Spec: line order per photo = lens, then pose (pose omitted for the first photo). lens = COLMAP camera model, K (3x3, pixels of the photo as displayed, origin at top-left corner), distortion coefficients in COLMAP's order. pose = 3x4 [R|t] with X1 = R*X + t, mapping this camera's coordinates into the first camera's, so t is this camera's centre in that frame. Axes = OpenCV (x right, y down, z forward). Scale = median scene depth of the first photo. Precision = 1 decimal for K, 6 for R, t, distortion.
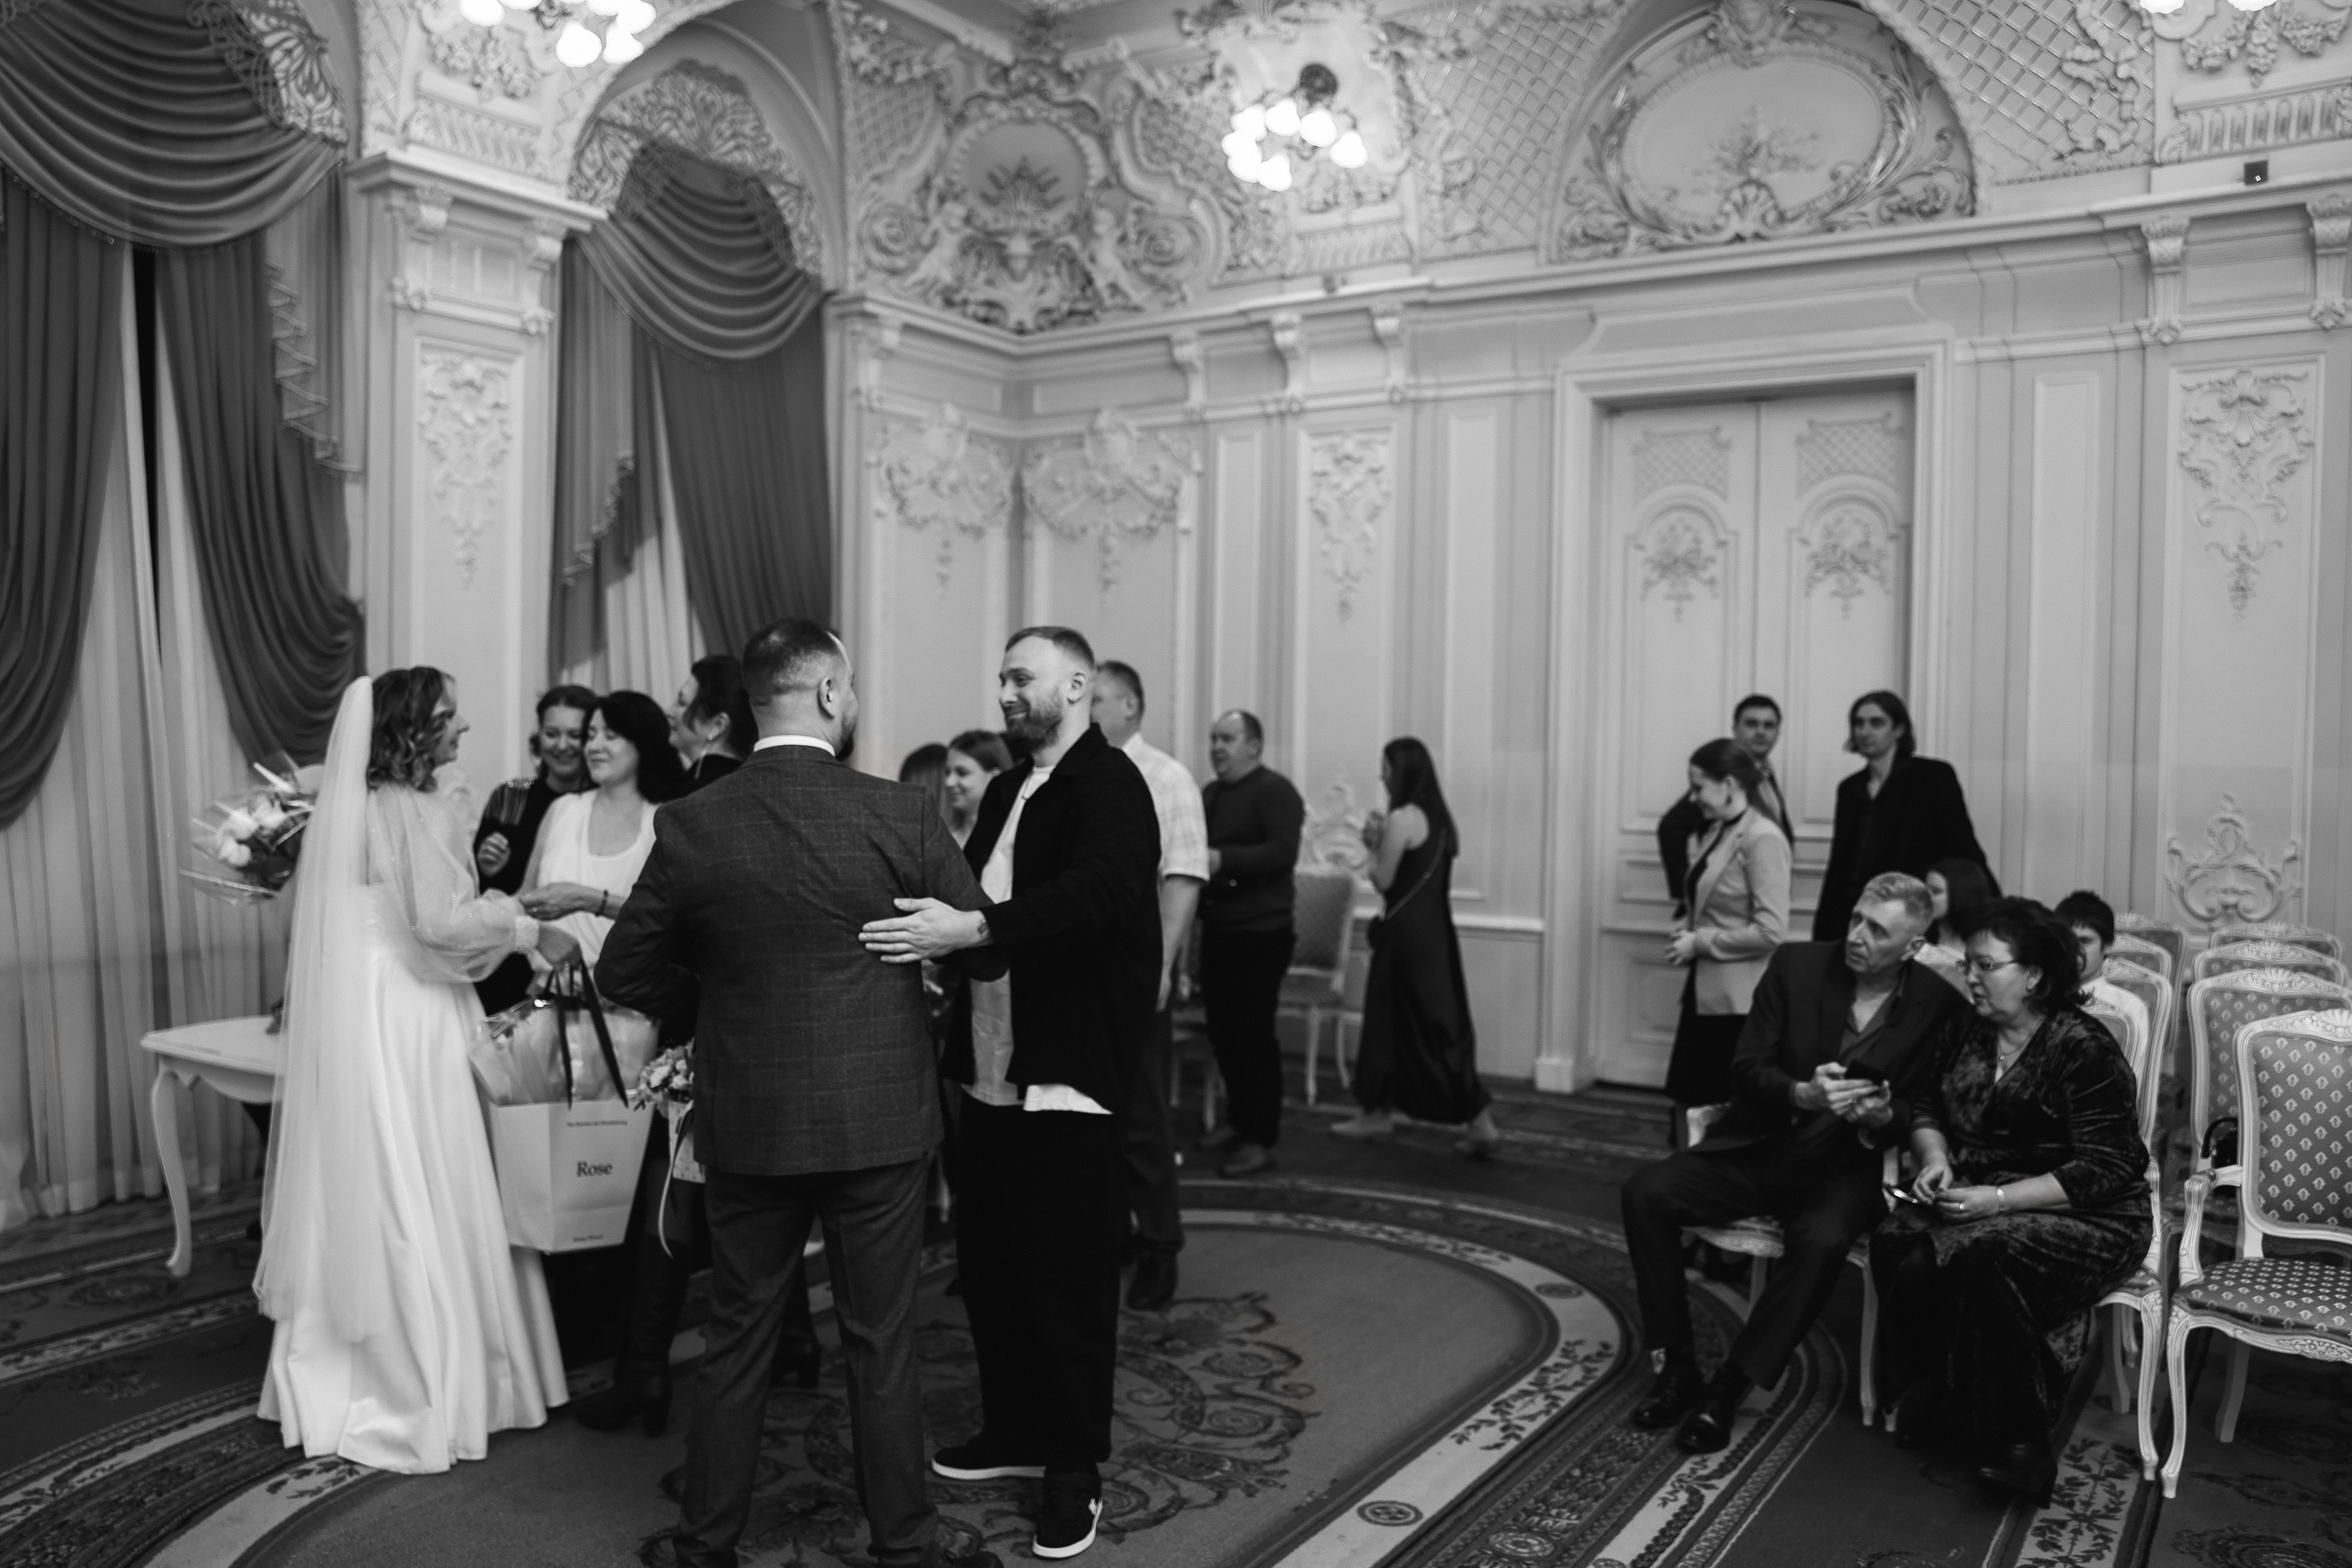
lens RADIAL K [[1872.8, 0, 1176.0], [0, 1872.8, 784.0], [0, 0, 1]] dist [-0.102726, 0.116490]
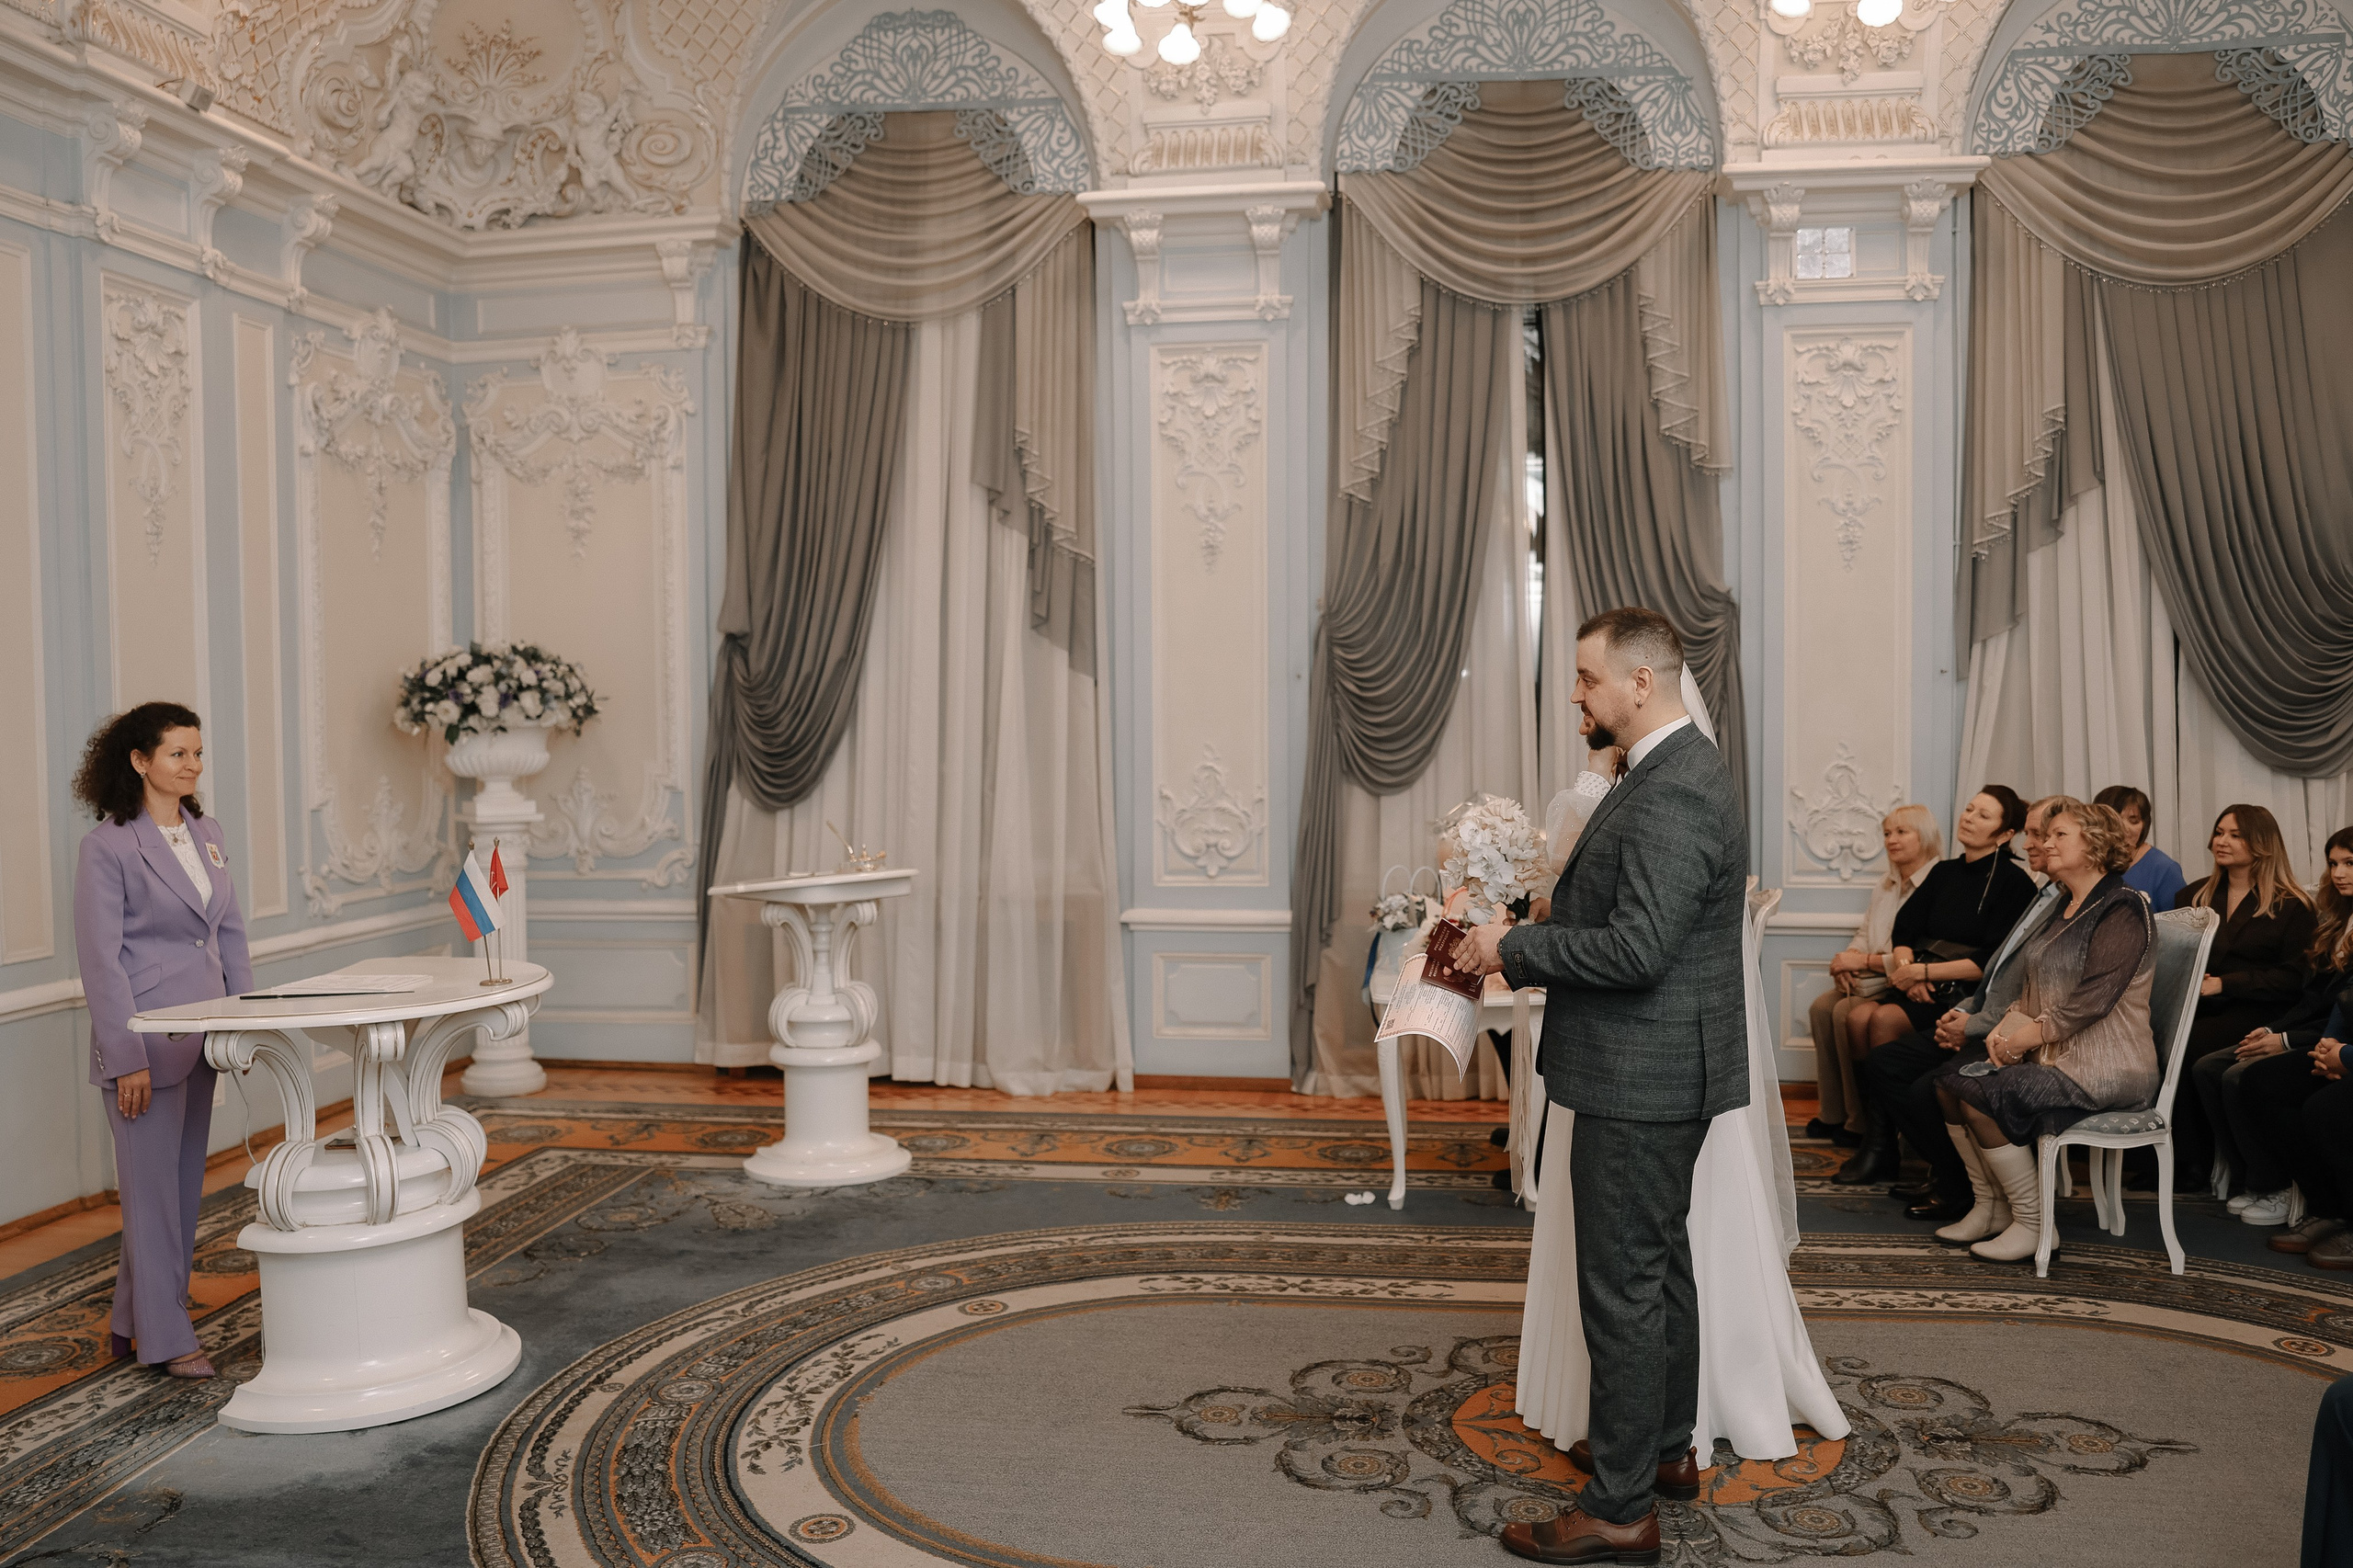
lens RADIAL K [[1940.9, 0, 1176.5], [0, 1940.9, 784.0], [0, 0, 1]] dist [-0.117837, 0.135708]
pose [[0.421794, 0.017432, -0.906524, 0.353172], [-0.018256, 0.999776, 0.010731, 0.005851], [0.906508, 0.012023, 0.422017, 0.198615]]
